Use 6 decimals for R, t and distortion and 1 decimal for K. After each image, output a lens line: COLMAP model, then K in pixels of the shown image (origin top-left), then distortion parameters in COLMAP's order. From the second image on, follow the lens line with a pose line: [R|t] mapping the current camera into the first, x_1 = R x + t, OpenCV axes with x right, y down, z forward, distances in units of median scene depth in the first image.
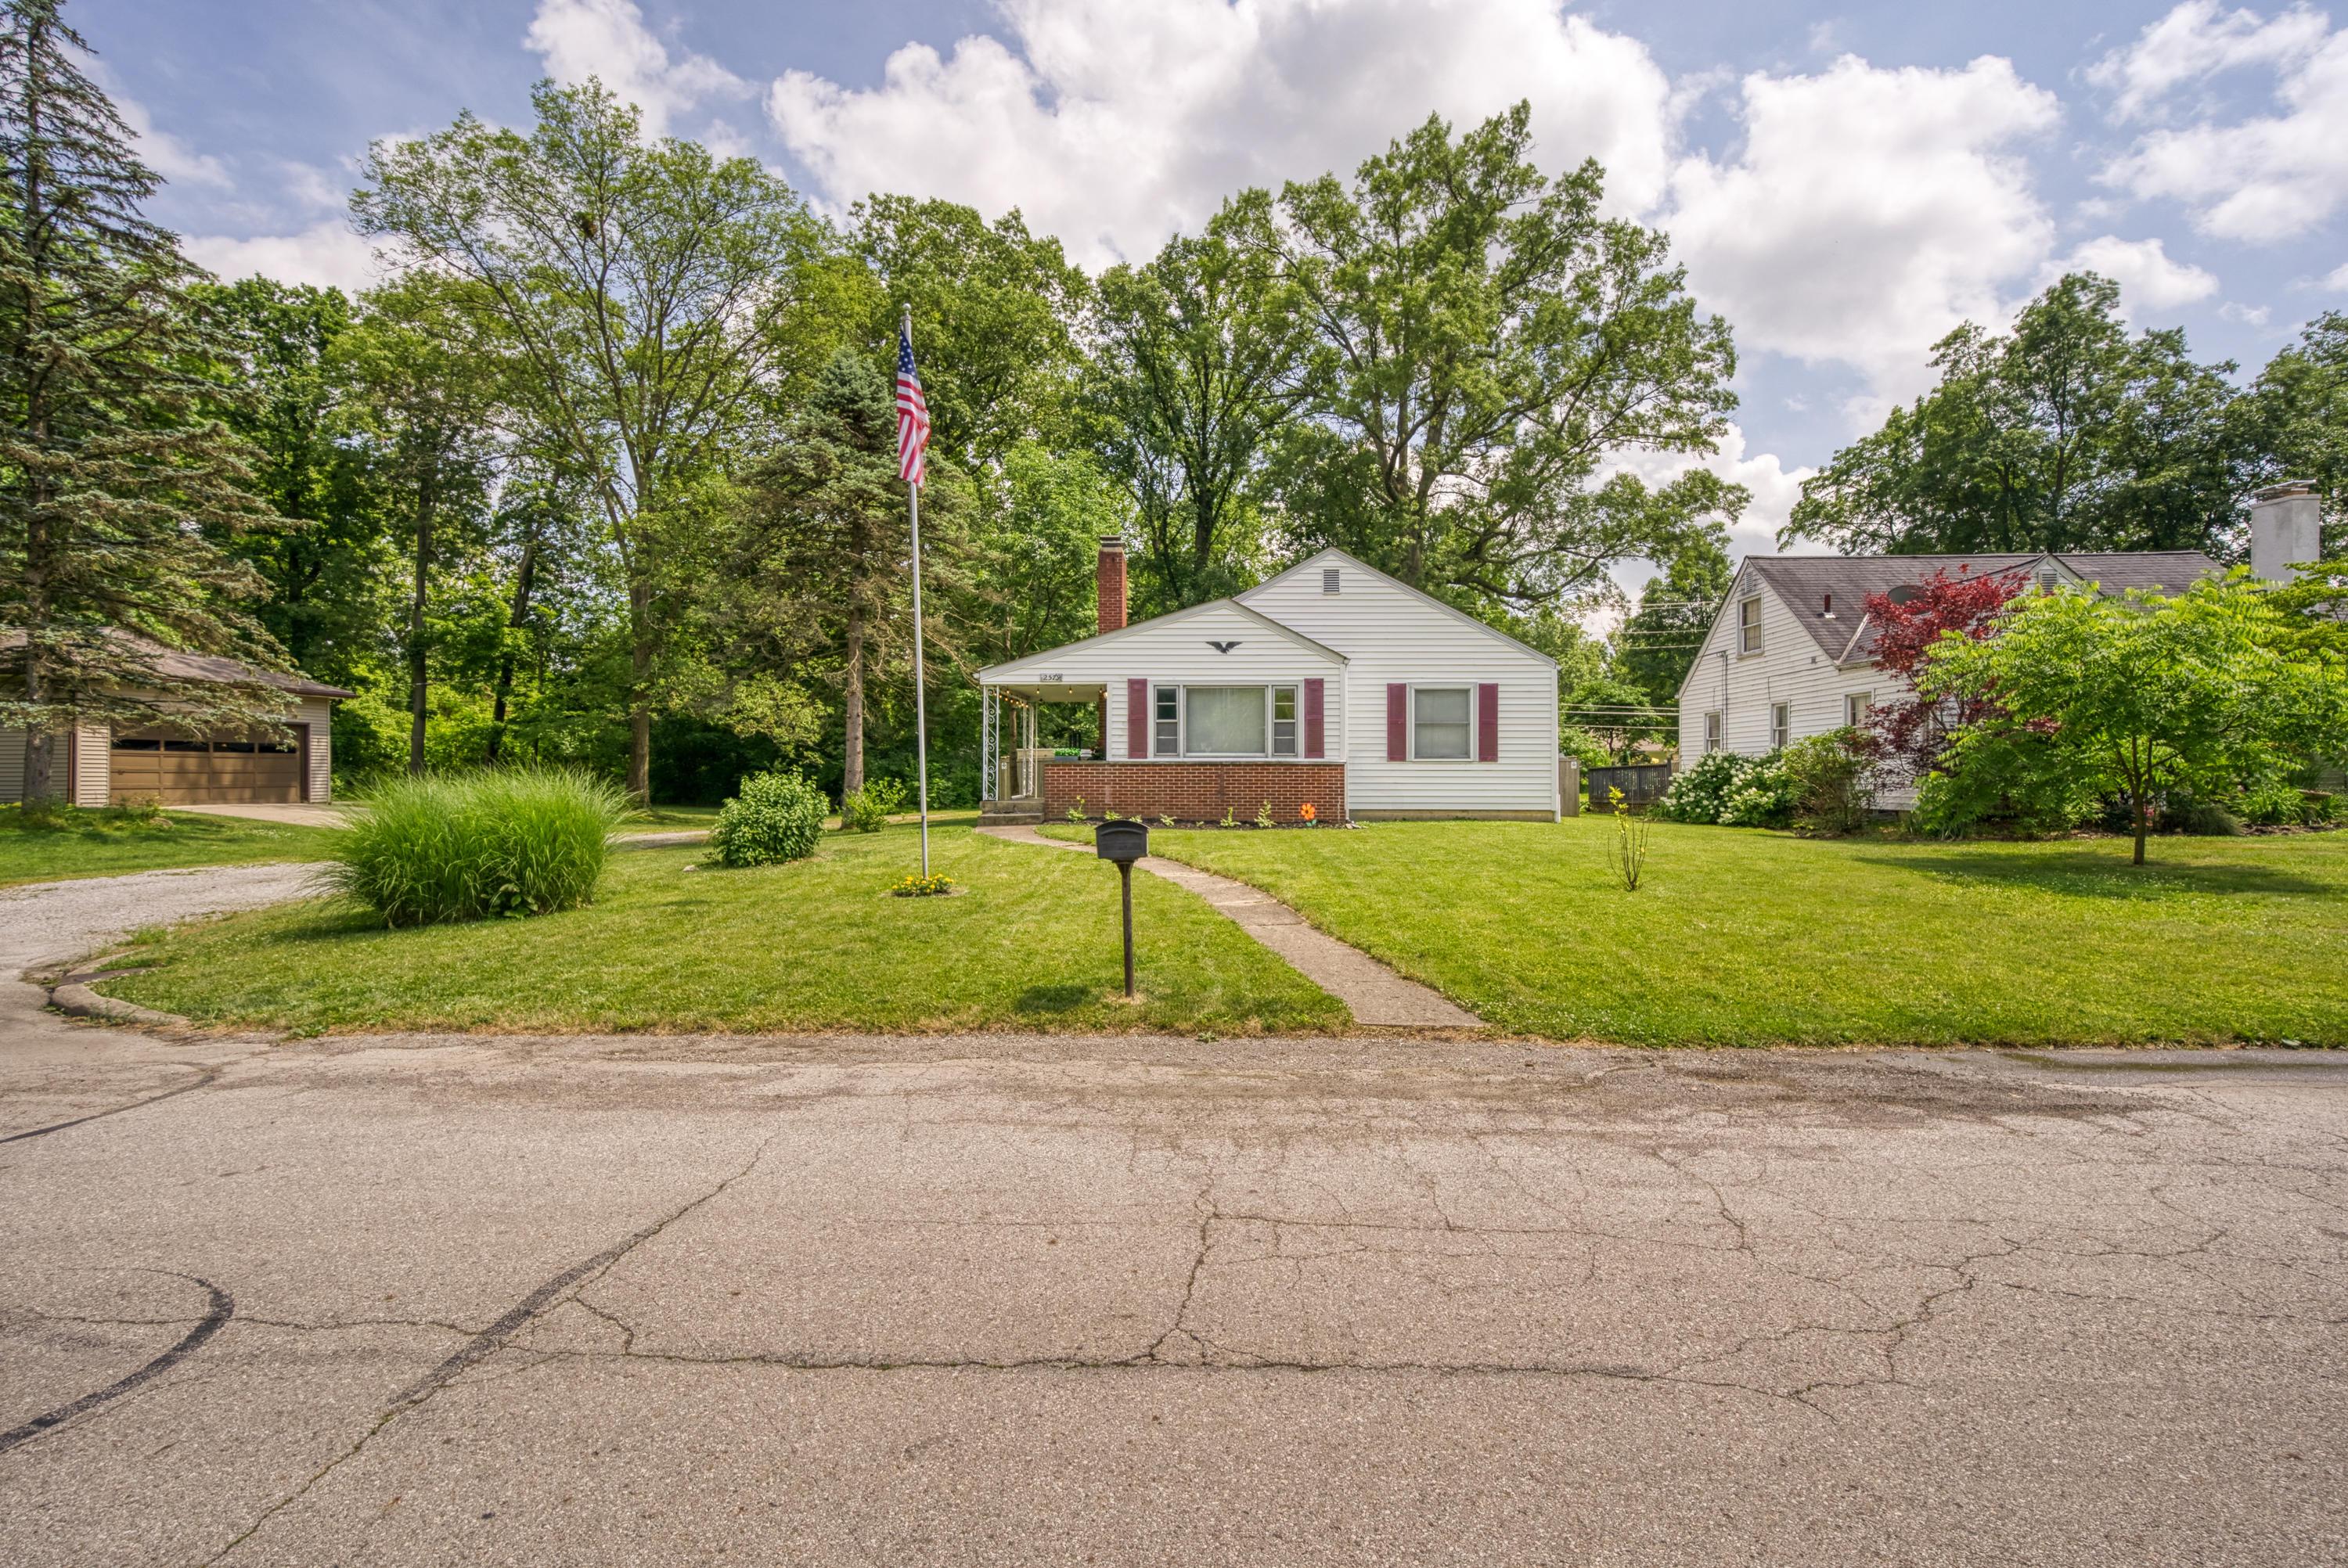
lens RADIAL K [[1044.1, 0, 1174.0], [0, 1044.1, 784.0], [0, 0, 1]] dist [0.002591, 0.000333]
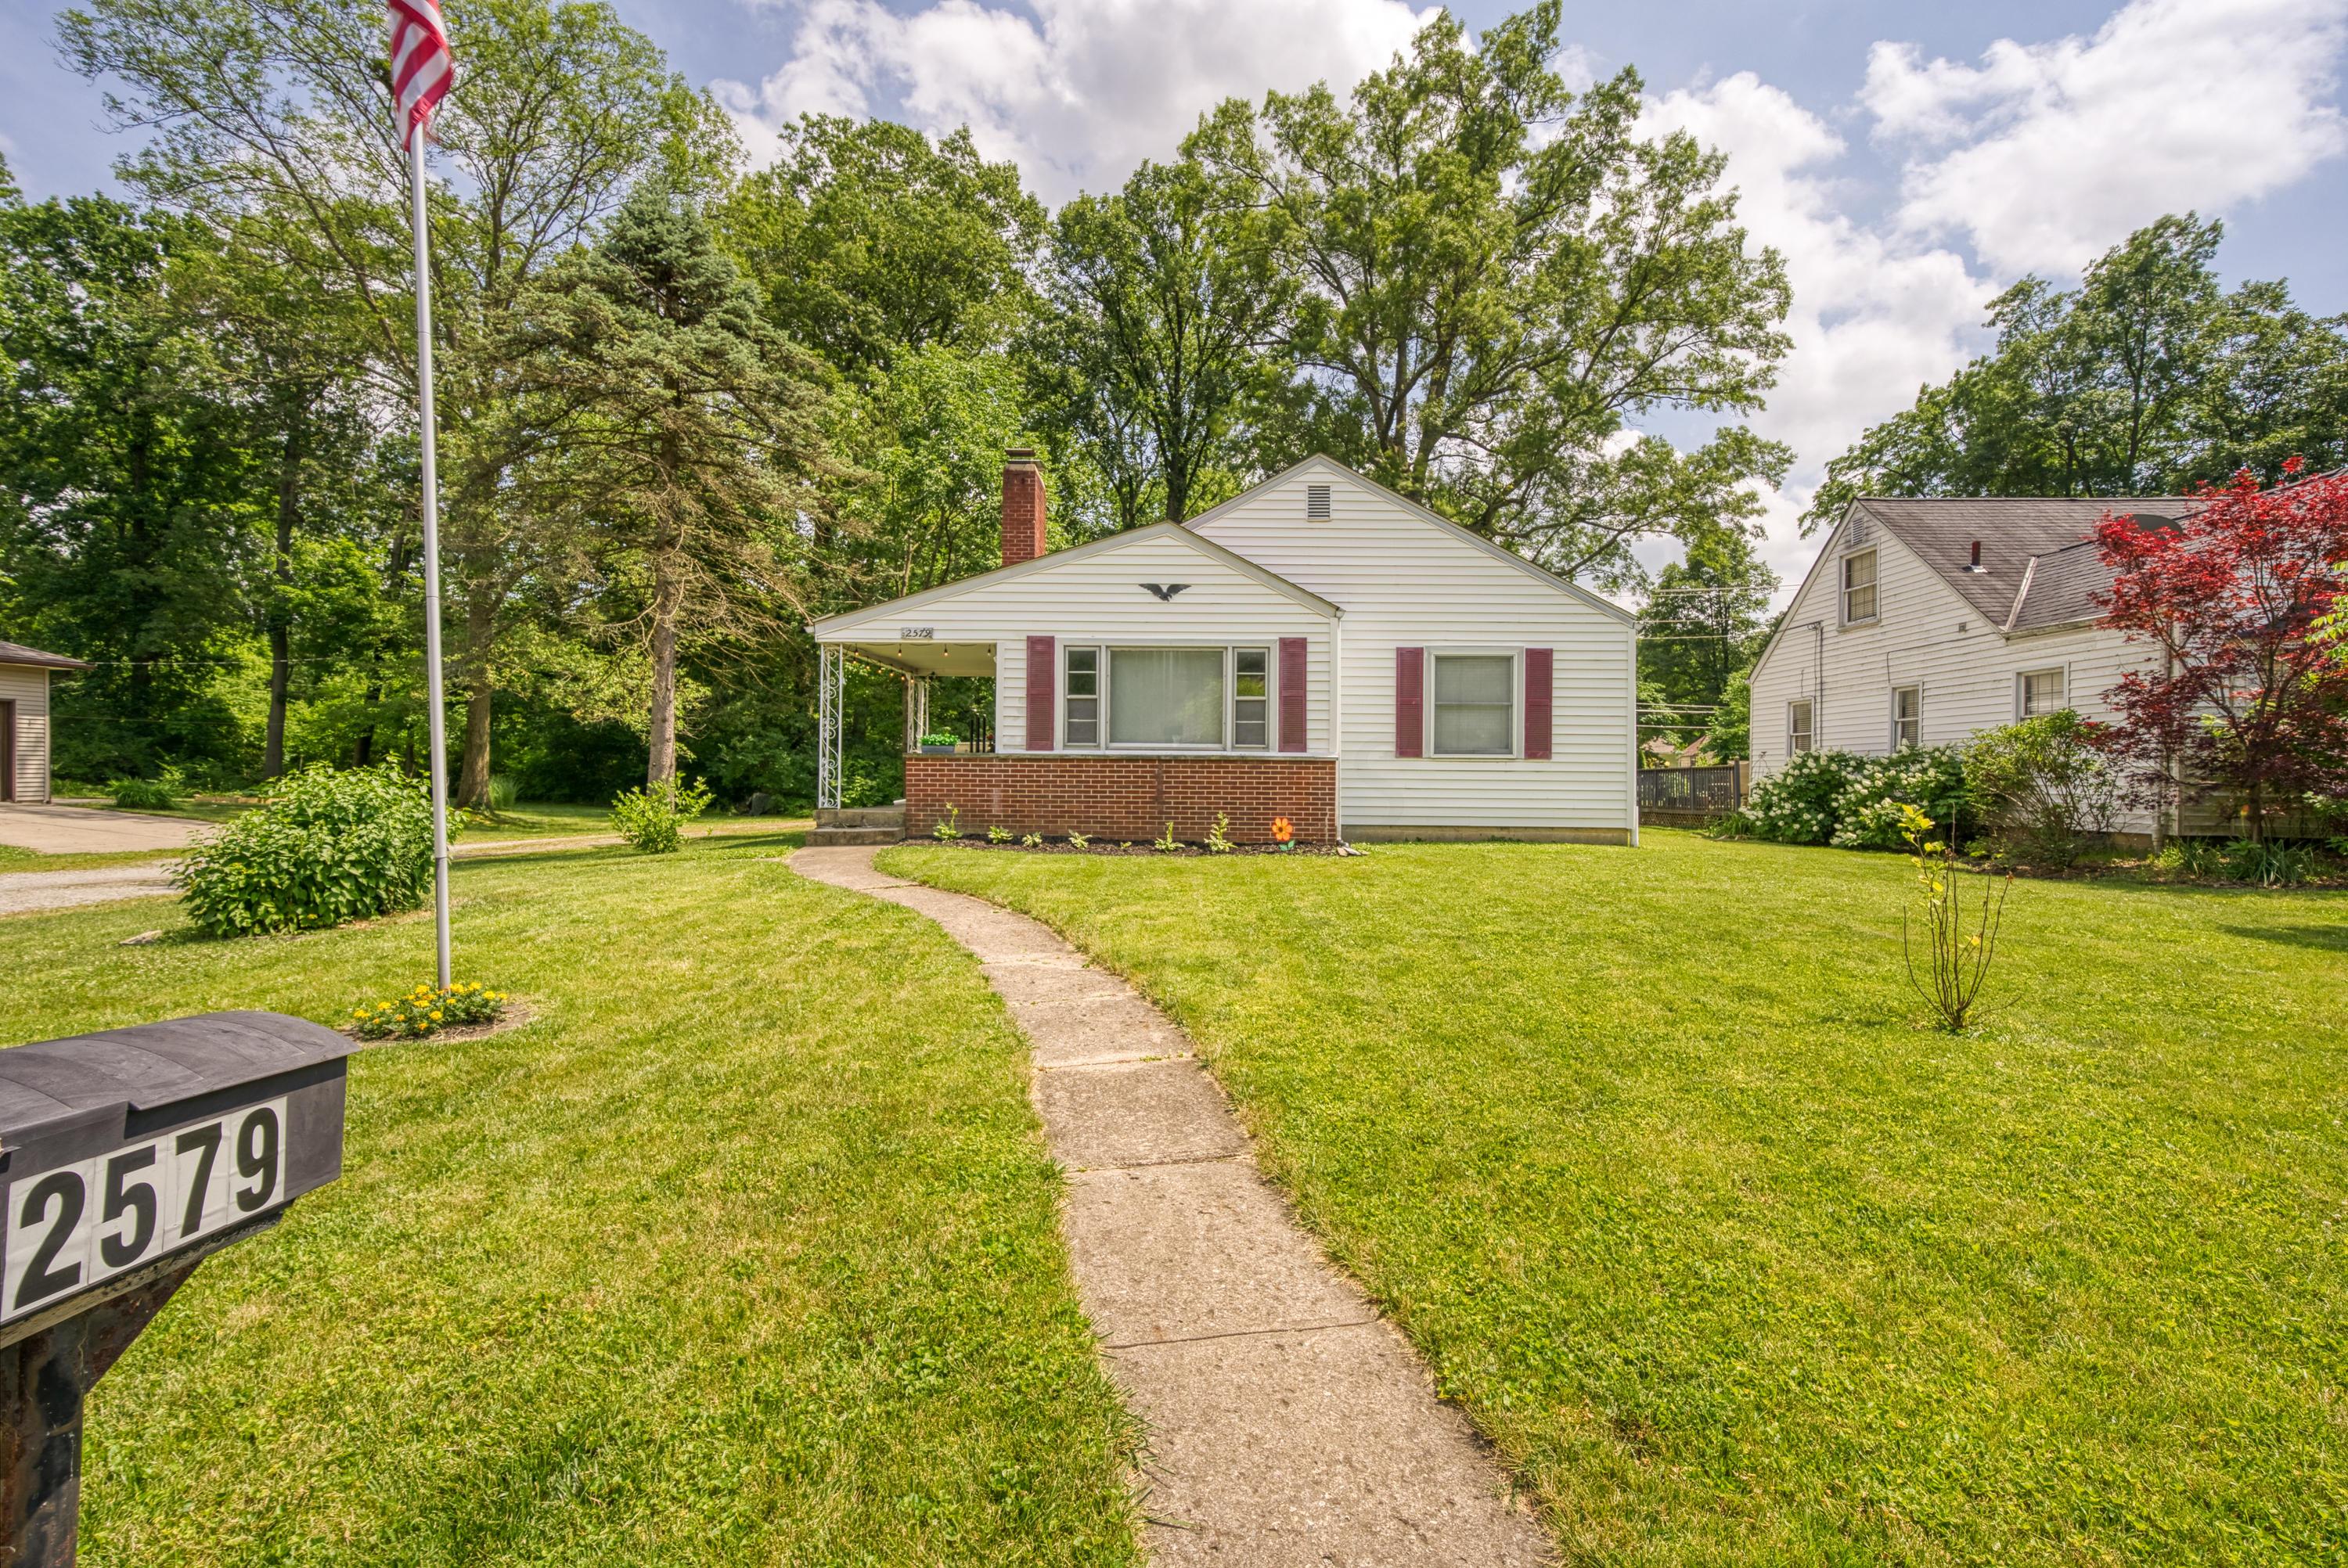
lens RADIAL K [[1043.8, 0, 1170.0], [0, 1043.8, 780.0], [0, 0, 1]] dist [0.003873, 0.002393]
pose [[0.999919, 0.008161, 0.009748, 0.020097], [-0.008128, 0.999961, -0.003400, -0.001230], [-0.009775, 0.003321, 0.999947, 0.132776]]
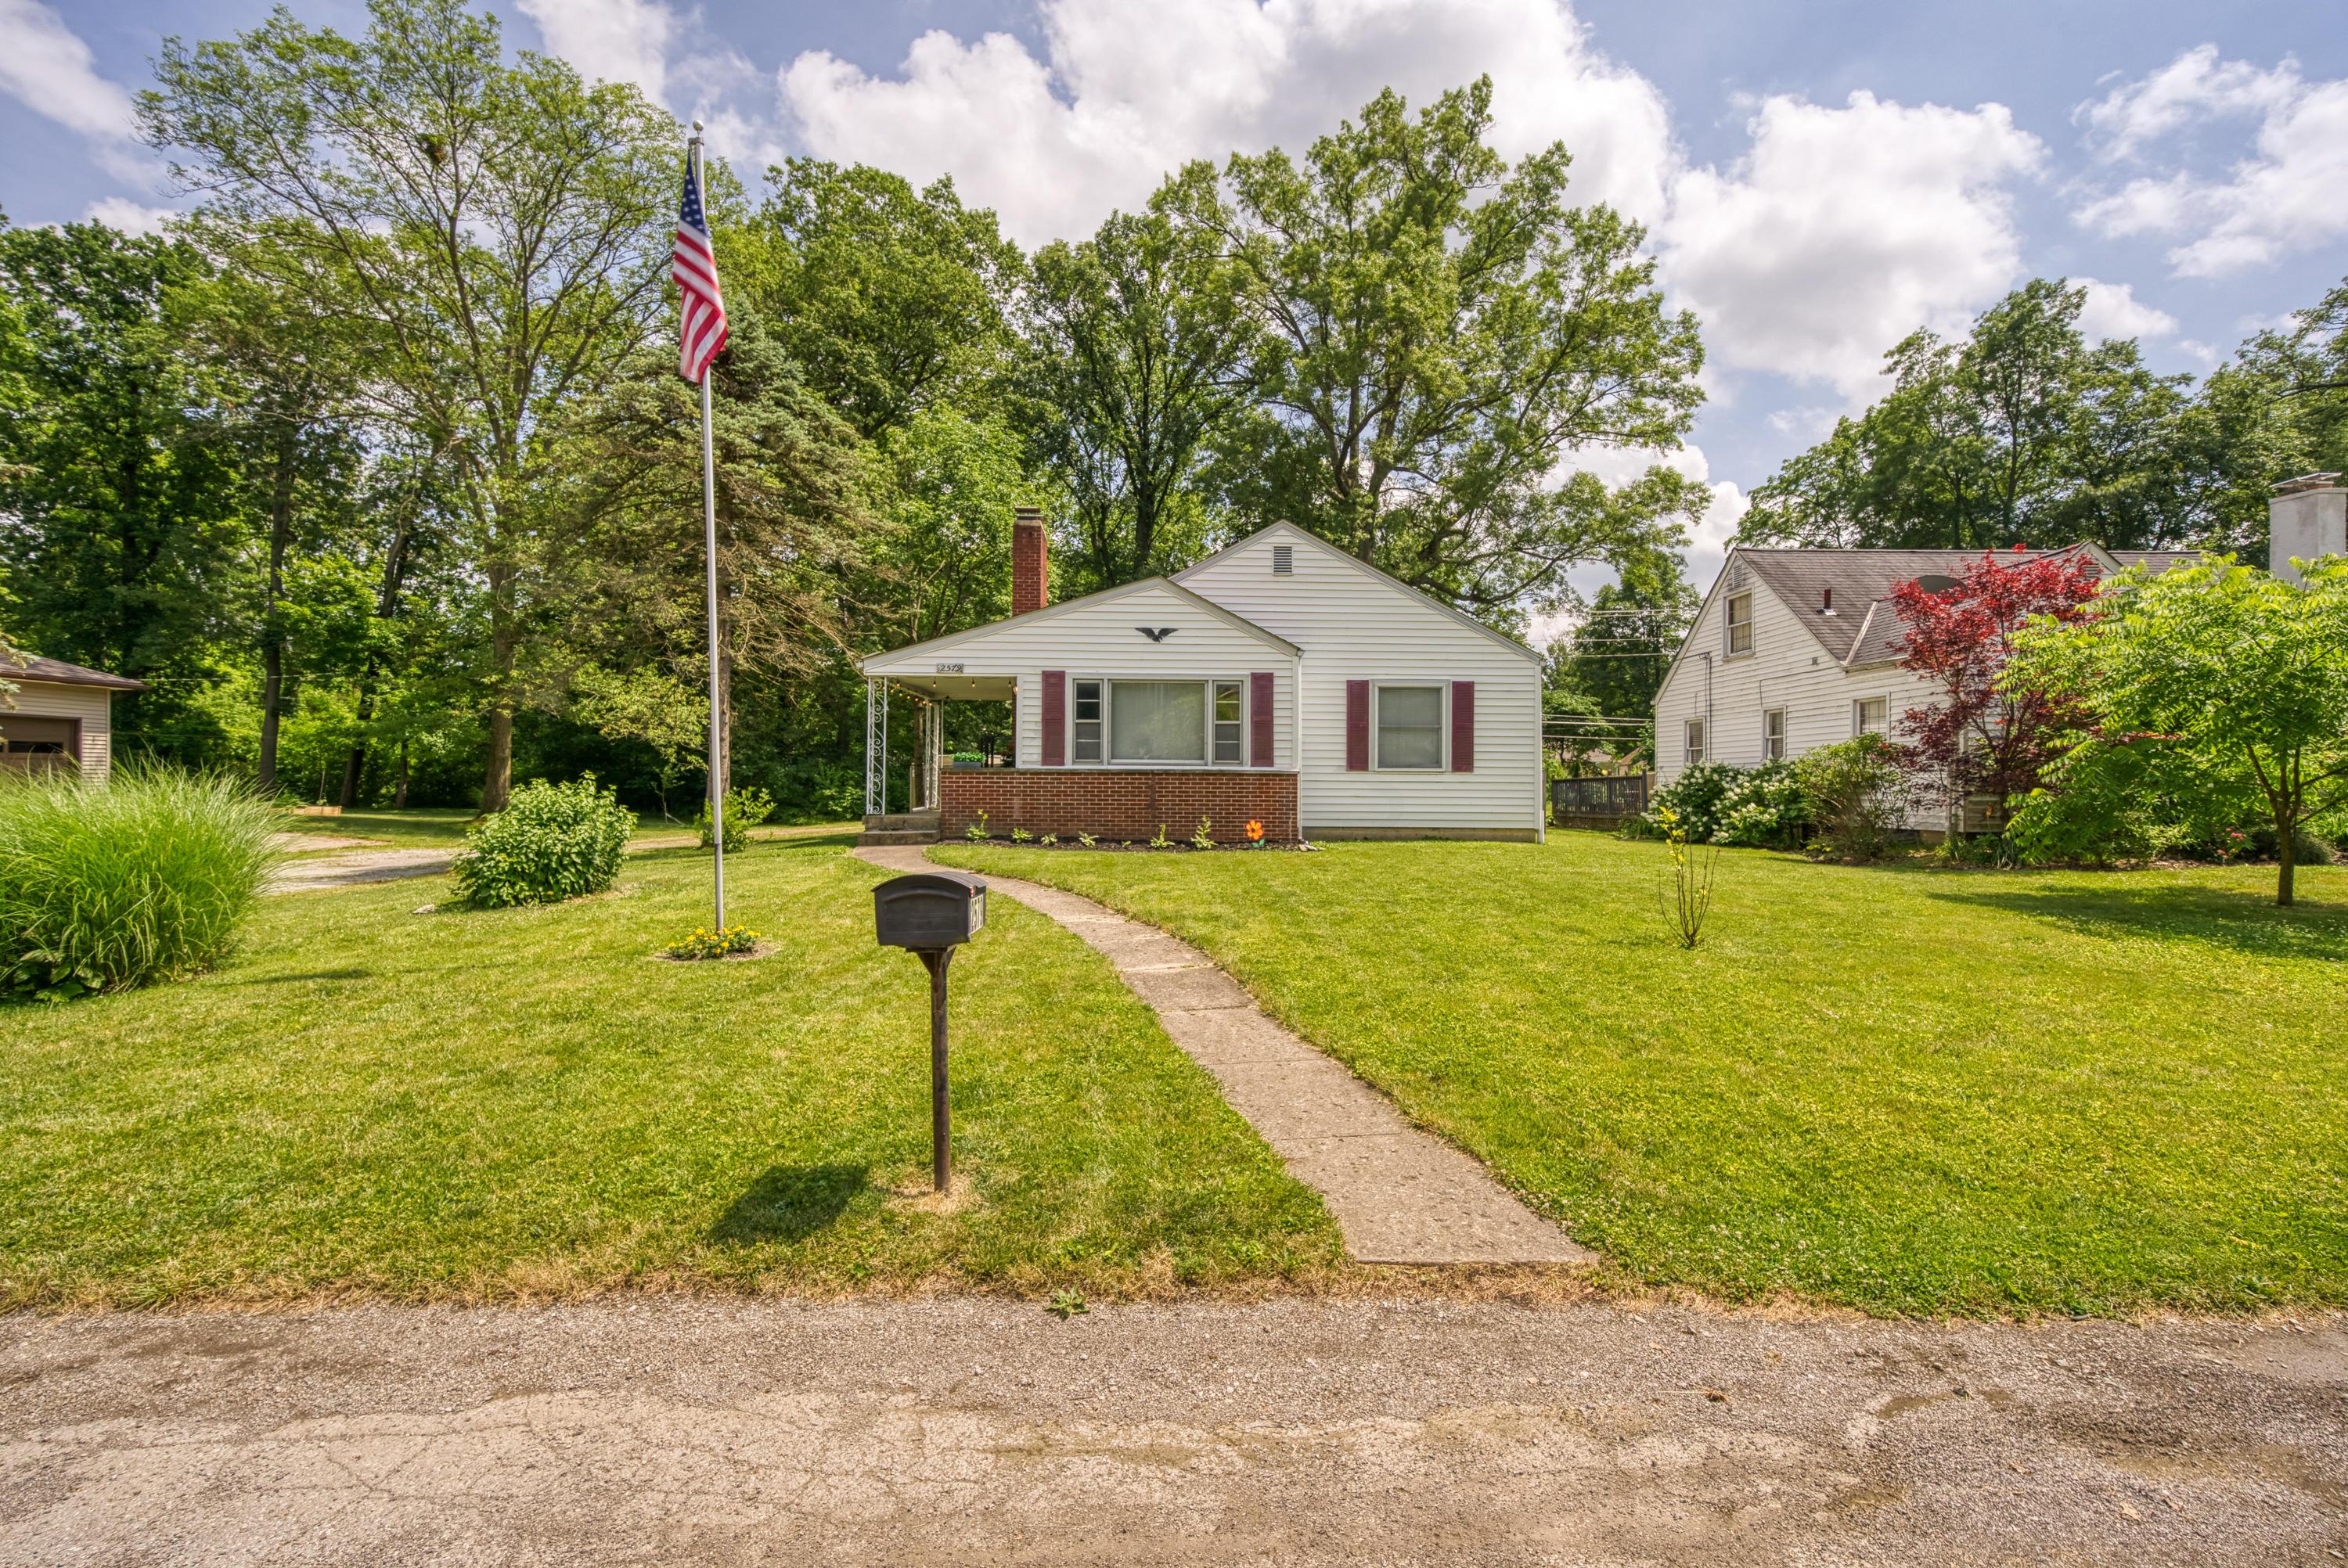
lens RADIAL K [[1043.1, 0, 1172.9], [0, 1043.1, 780.8], [0, 0, 1]] dist [0.003166, 0.004191]
pose [[0.998653, 0.005853, 0.051554, 0.008015], [-0.005278, 0.999922, -0.011295, -0.001389], [-0.051616, 0.011008, 0.998606, 0.068834]]
